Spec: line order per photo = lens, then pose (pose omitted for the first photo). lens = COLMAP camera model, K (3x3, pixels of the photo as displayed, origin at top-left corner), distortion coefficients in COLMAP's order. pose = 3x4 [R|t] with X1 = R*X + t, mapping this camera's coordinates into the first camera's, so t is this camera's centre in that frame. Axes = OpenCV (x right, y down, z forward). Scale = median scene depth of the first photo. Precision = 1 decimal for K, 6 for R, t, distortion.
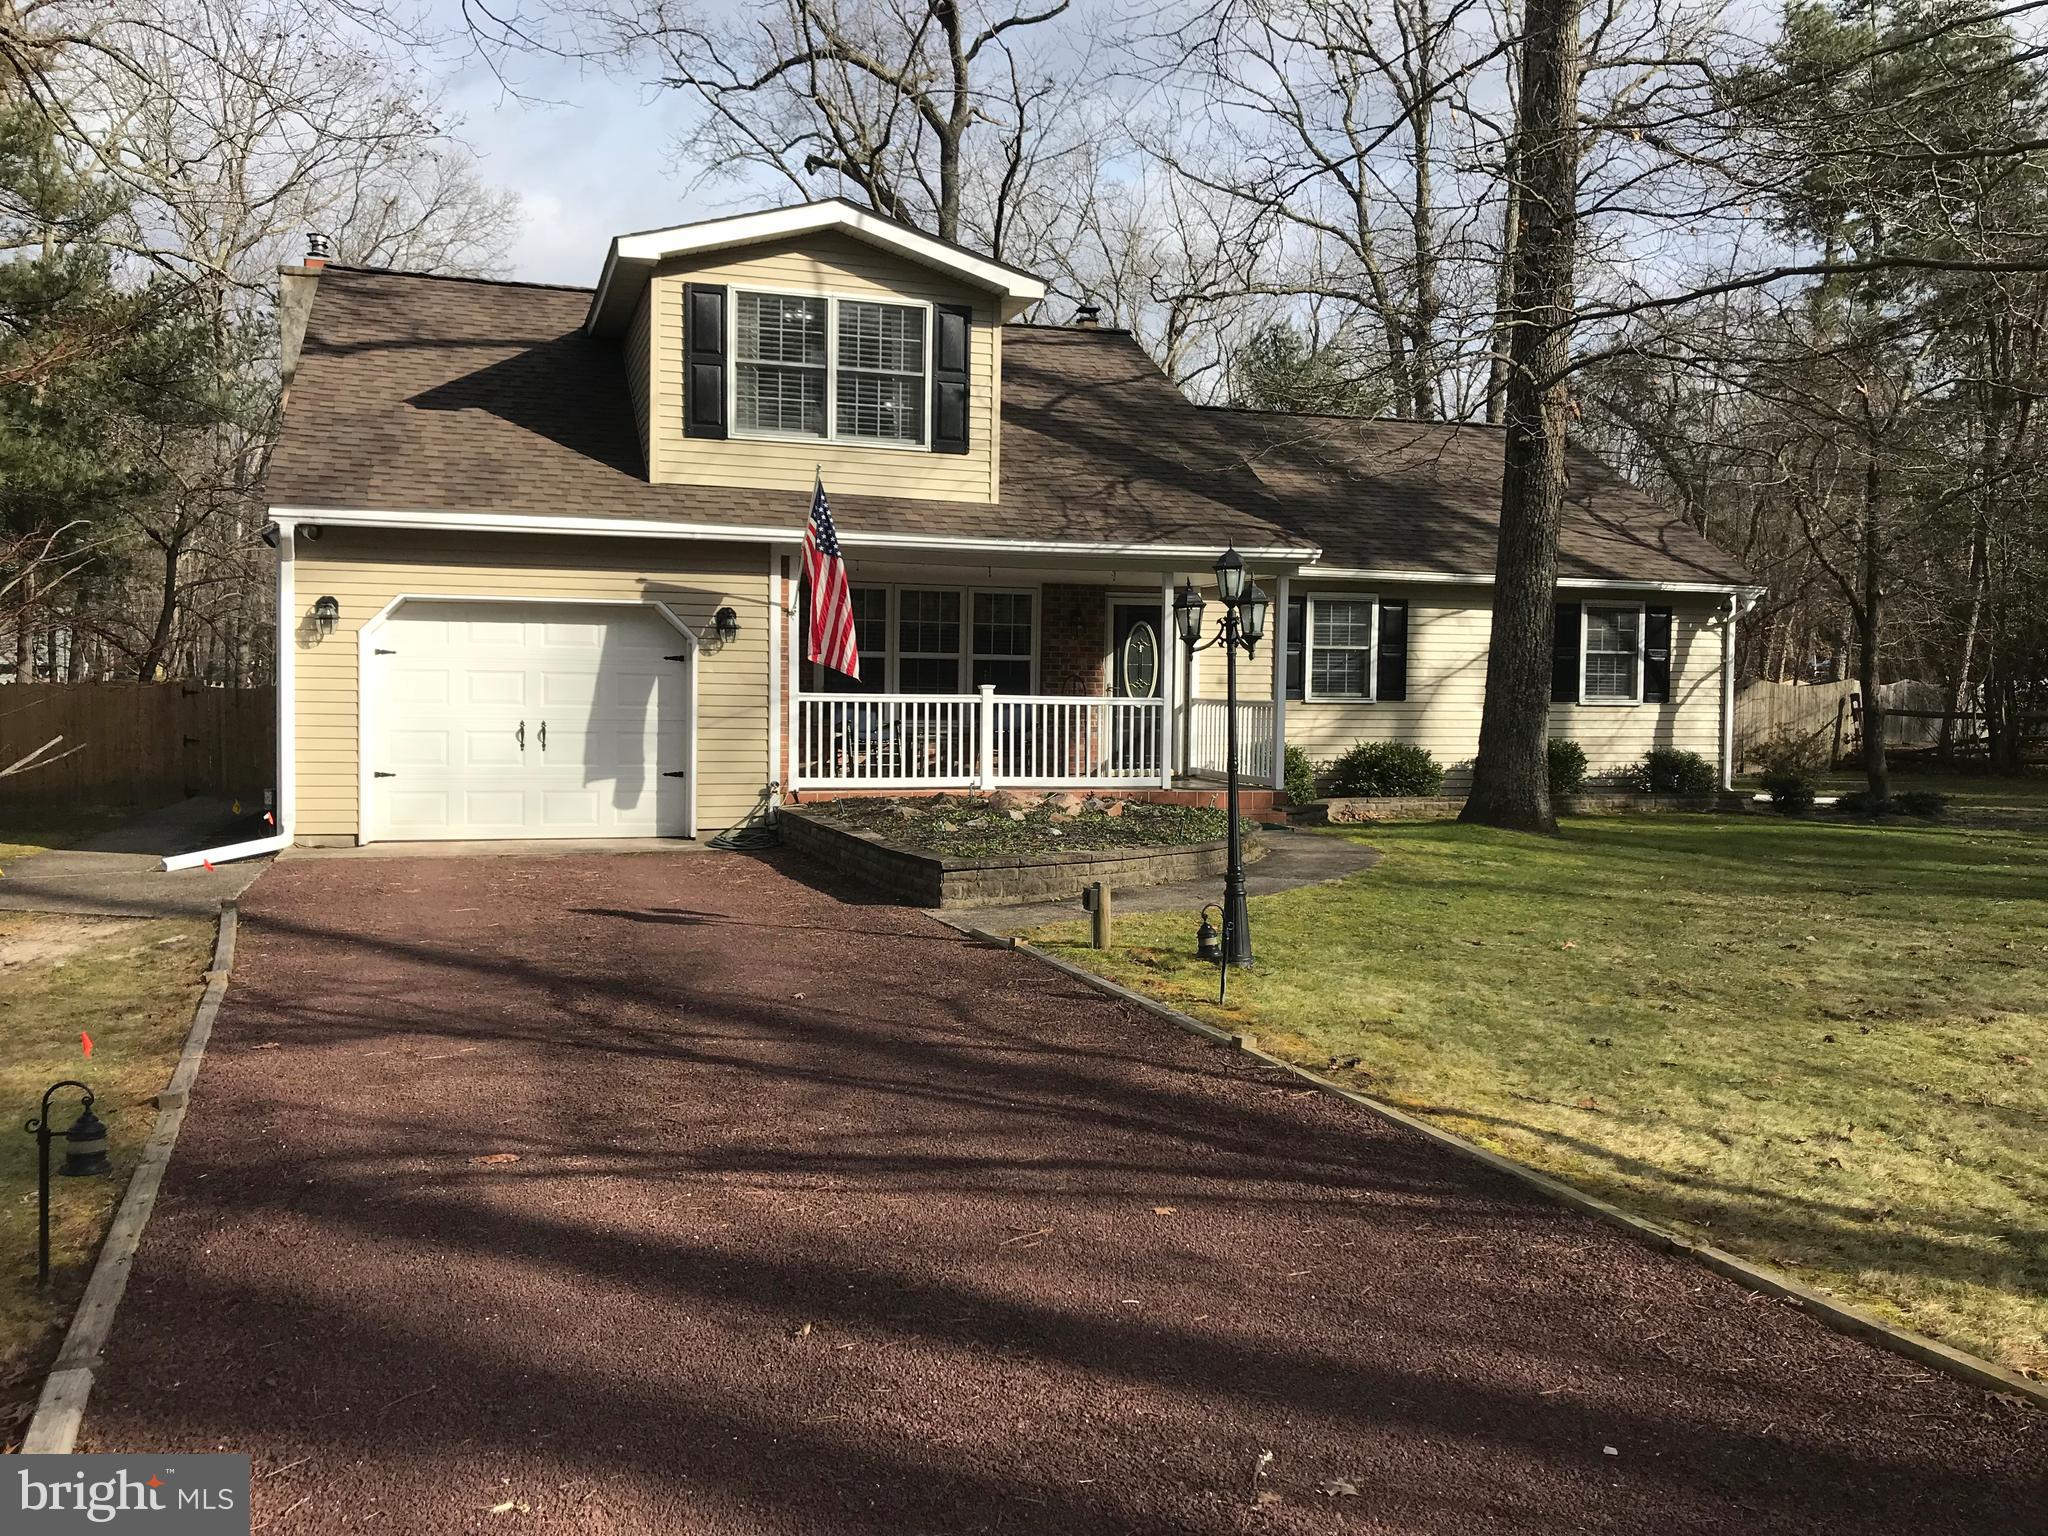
lens RADIAL K [[1685.8, 0, 1024.0], [0, 1685.8, 768.0], [0, 0, 1]] dist [0.040401, -0.003892]
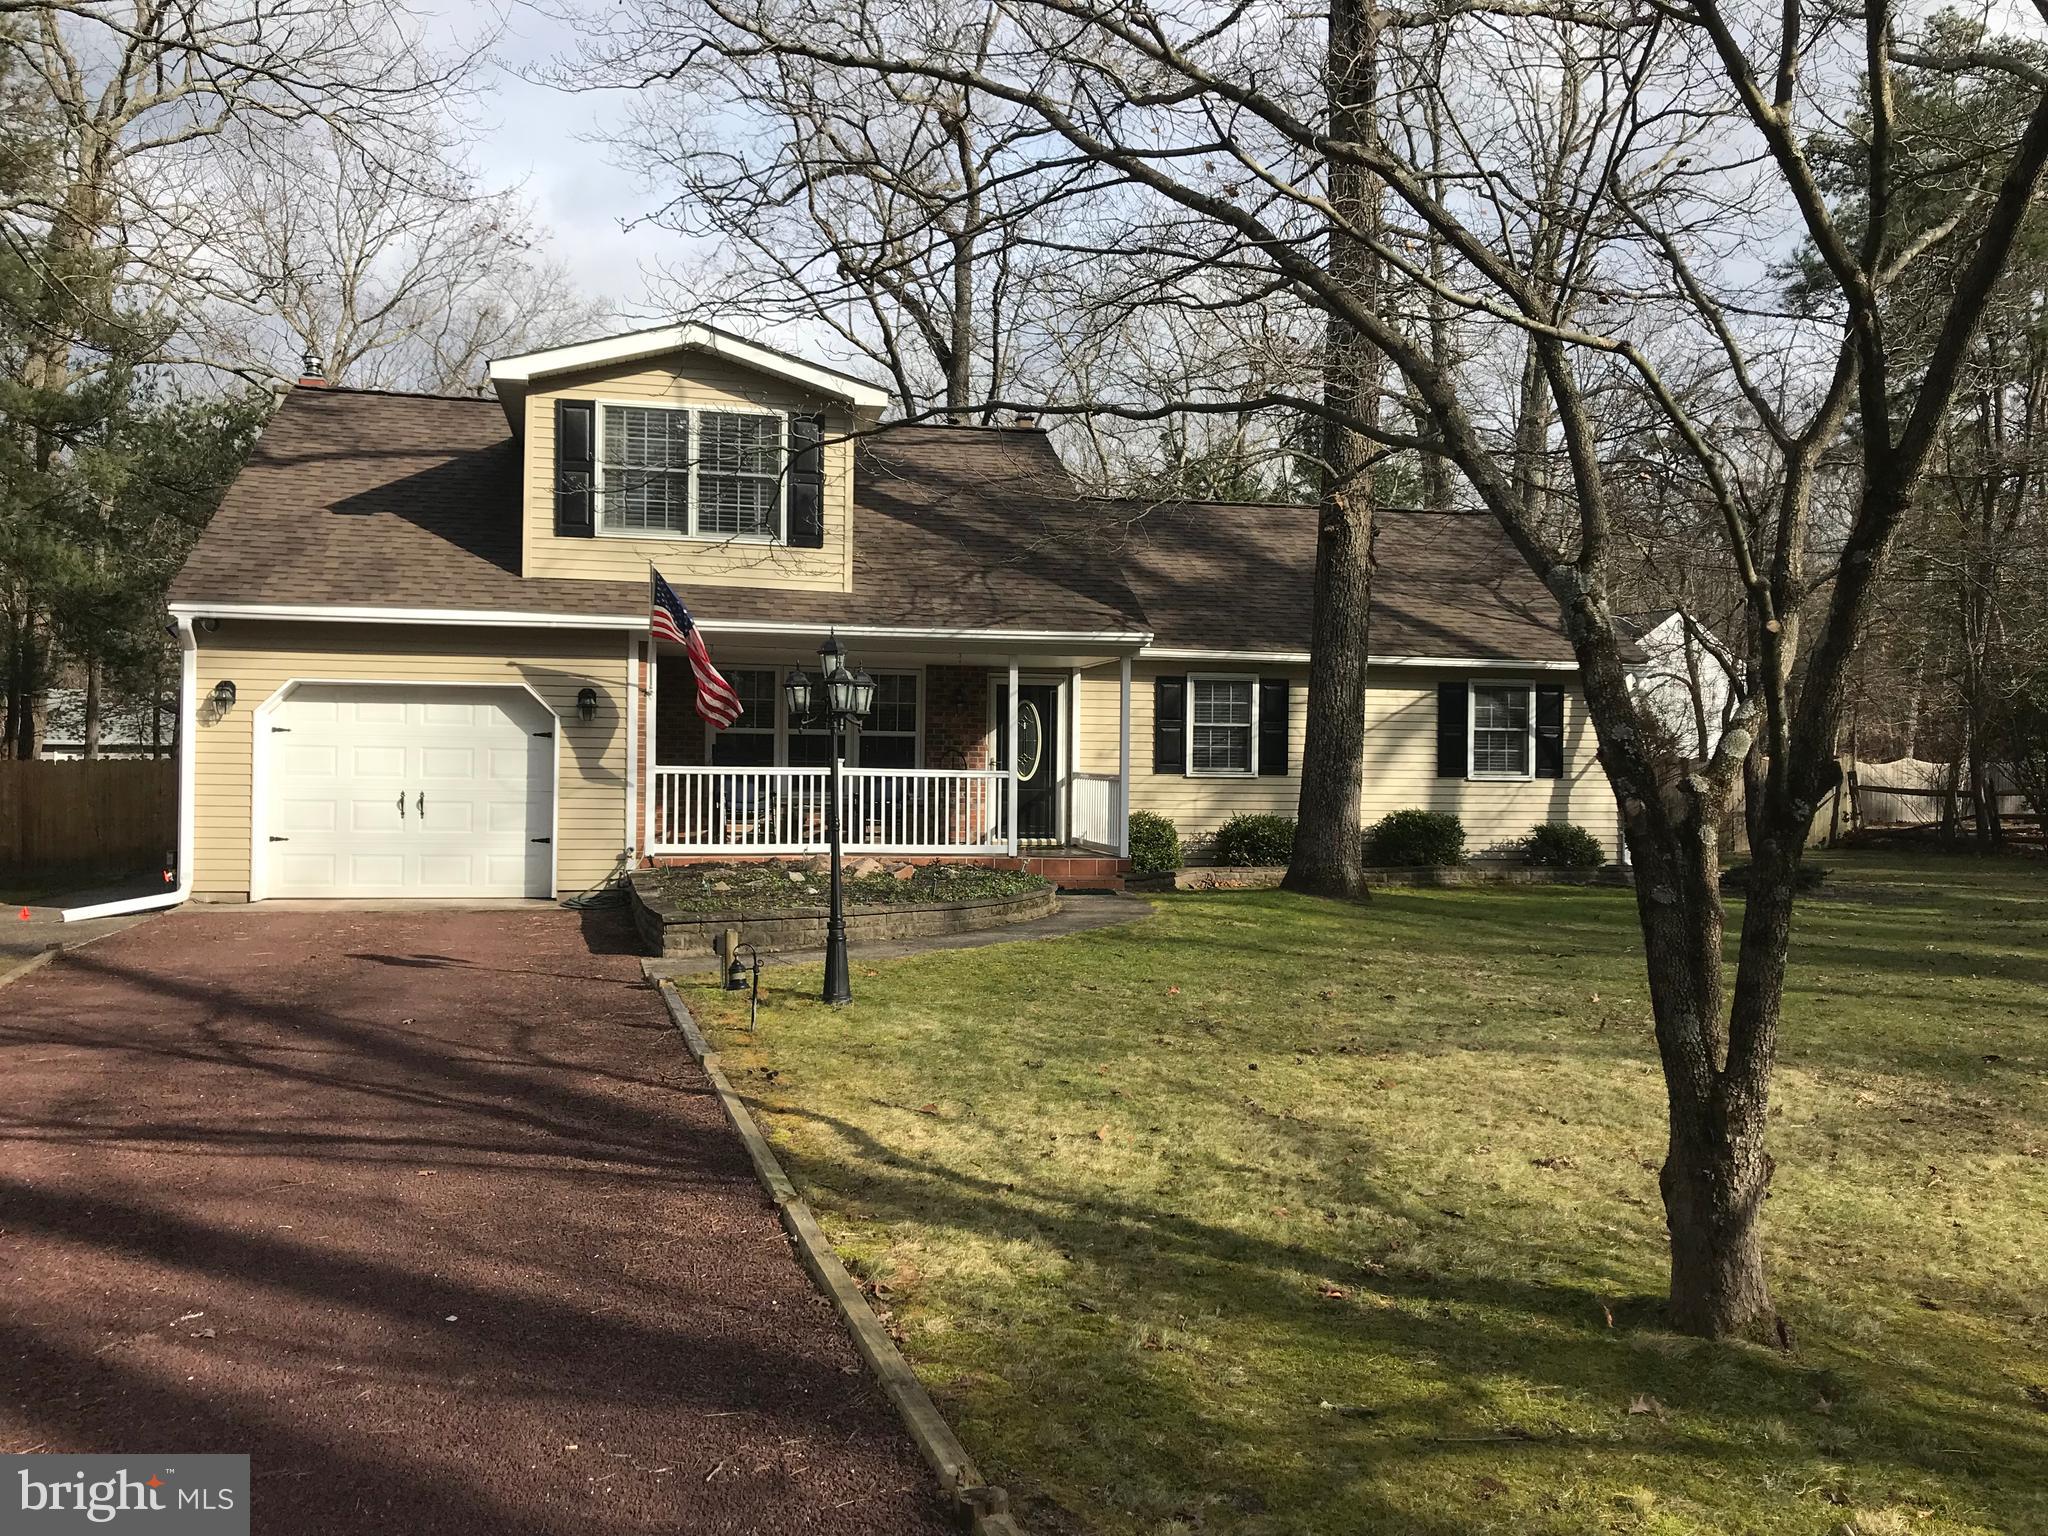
lens RADIAL K [[1686.7, 0, 1024.0], [0, 1686.7, 768.0], [0, 0, 1]] dist [0.015918, -0.007844]
pose [[0.996110, 0.001186, -0.088105, 0.198695], [-0.005223, 0.998946, -0.045600, 0.005349], [0.087958, 0.045883, 0.995067, -0.067761]]
